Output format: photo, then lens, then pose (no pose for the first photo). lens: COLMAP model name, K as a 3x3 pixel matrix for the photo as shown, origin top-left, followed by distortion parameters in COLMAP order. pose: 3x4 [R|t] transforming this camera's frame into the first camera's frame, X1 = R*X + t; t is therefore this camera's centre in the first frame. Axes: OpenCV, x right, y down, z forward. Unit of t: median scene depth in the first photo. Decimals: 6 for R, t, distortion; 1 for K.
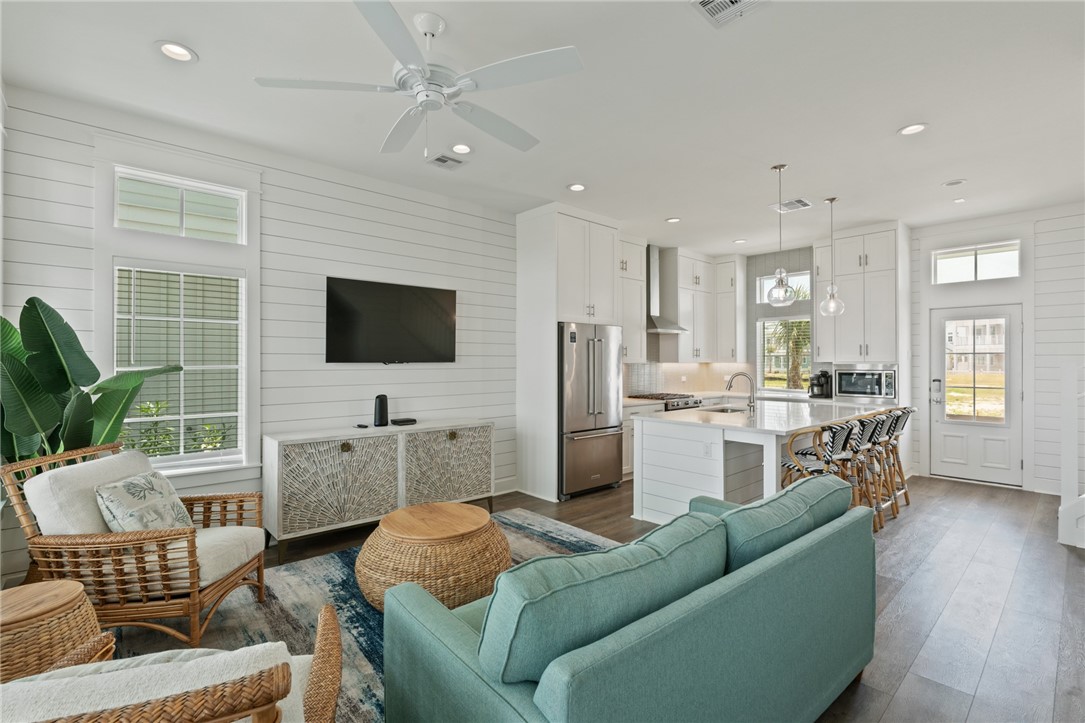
lens RADIAL K [[498.5, 0, 536.8], [0, 498.5, 360.1], [0, 0, 1]] dist [-0.010244, 0.002666]
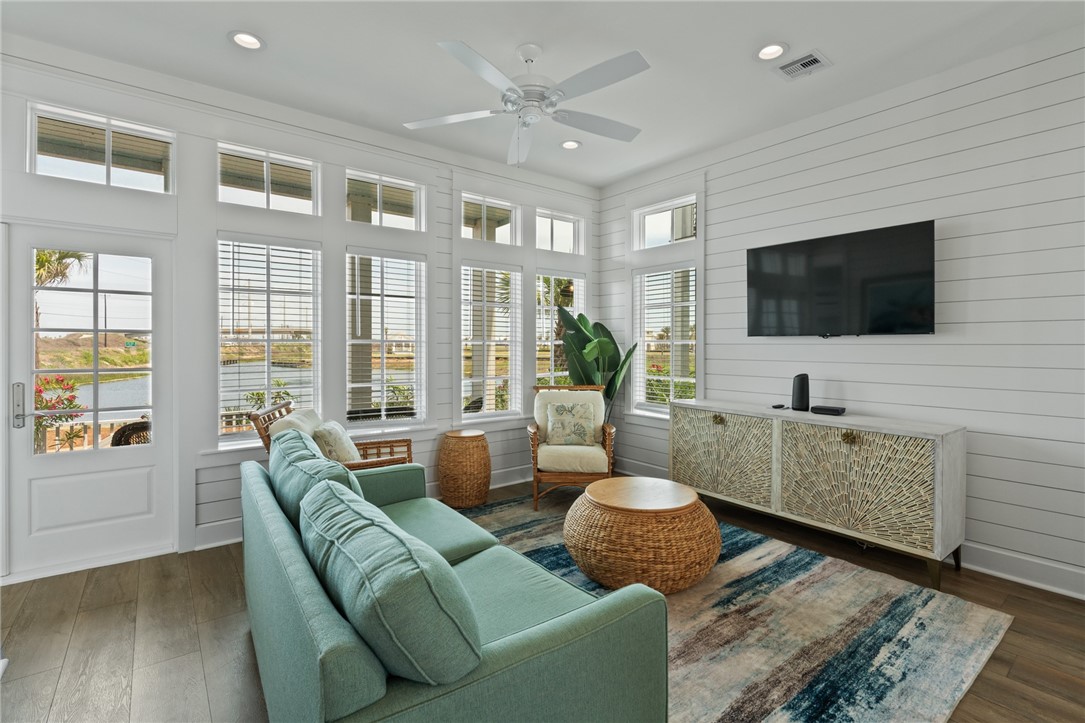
lens RADIAL K [[498.5, 0, 547.8], [0, 498.5, 345.7], [0, 0, 1]] dist [-0.010244, 0.002666]
pose [[-0.064722, 0.002631, -0.997900, 0.598854], [0.002541, 0.999994, 0.002472, 0.020105], [0.997900, -0.002376, -0.064728, 0.668966]]
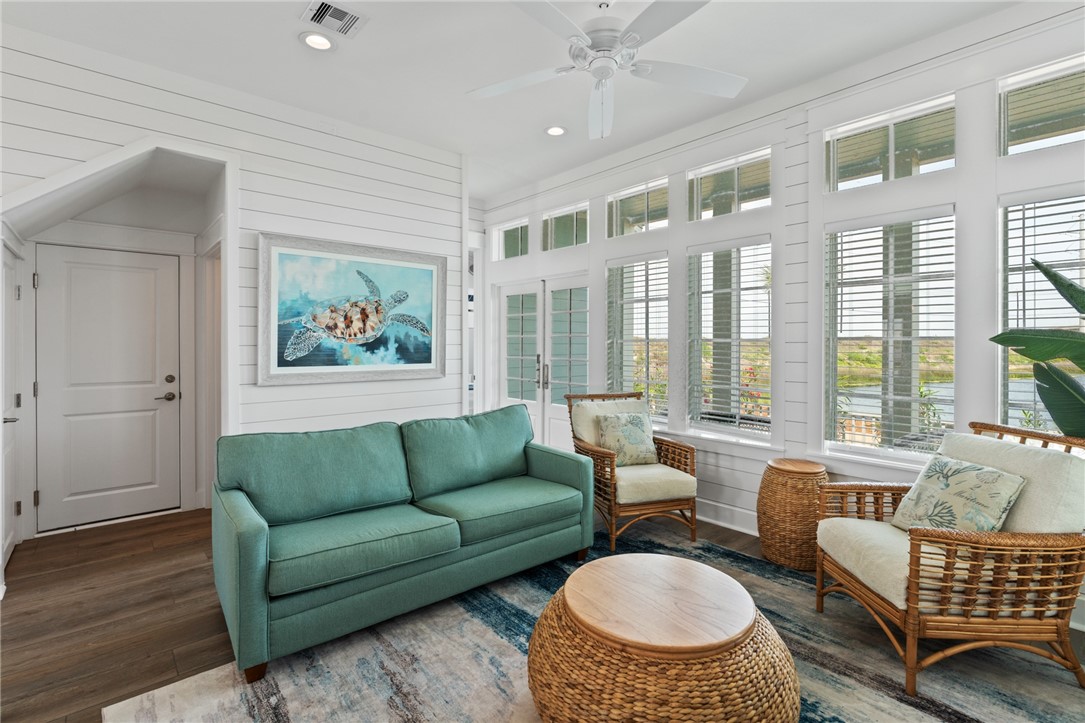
lens RADIAL K [[498.5, 0, 542.5], [0, 498.5, 346.1], [0, 0, 1]] dist [-0.010244, 0.002666]
pose [[-0.999963, 0.001177, 0.008470, -0.055236], [0.001211, 0.999991, 0.003969, 0.018421], [-0.008465, 0.003979, -0.999956, 1.200537]]
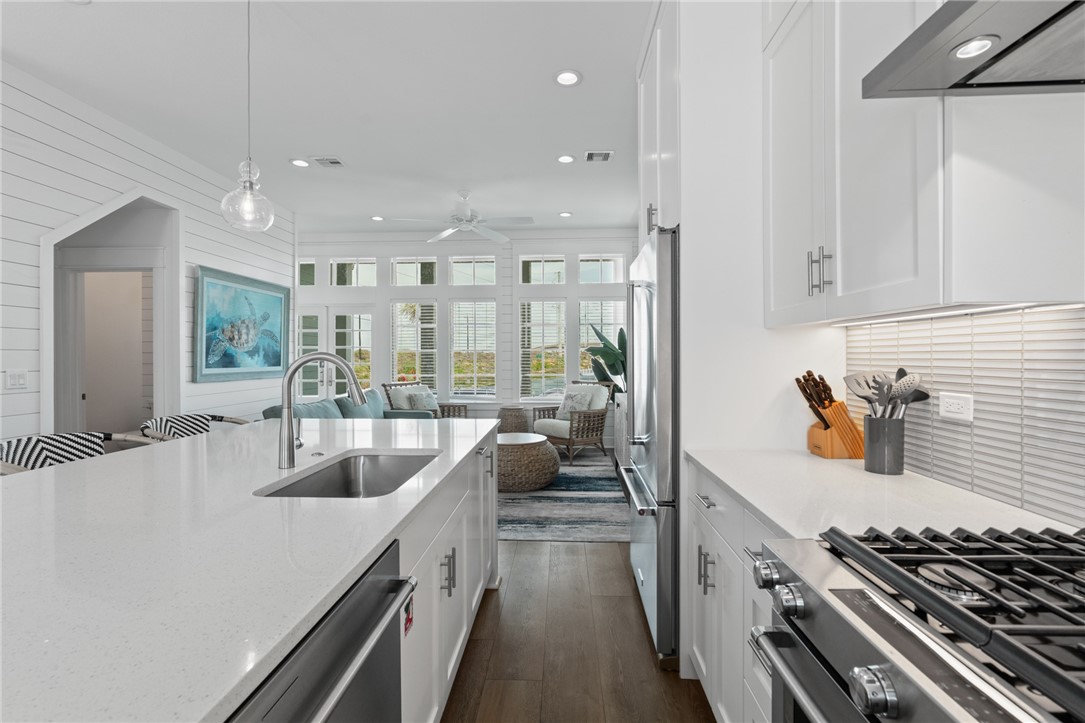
lens RADIAL K [[498.5, 0, 543.2], [0, 498.5, 355.8], [0, 0, 1]] dist [-0.010244, 0.002666]
pose [[-0.701746, 0.004087, -0.712415, 0.685456], [0.006334, 0.999980, -0.000502, 0.034448], [0.712399, -0.004865, -0.701758, 1.685454]]
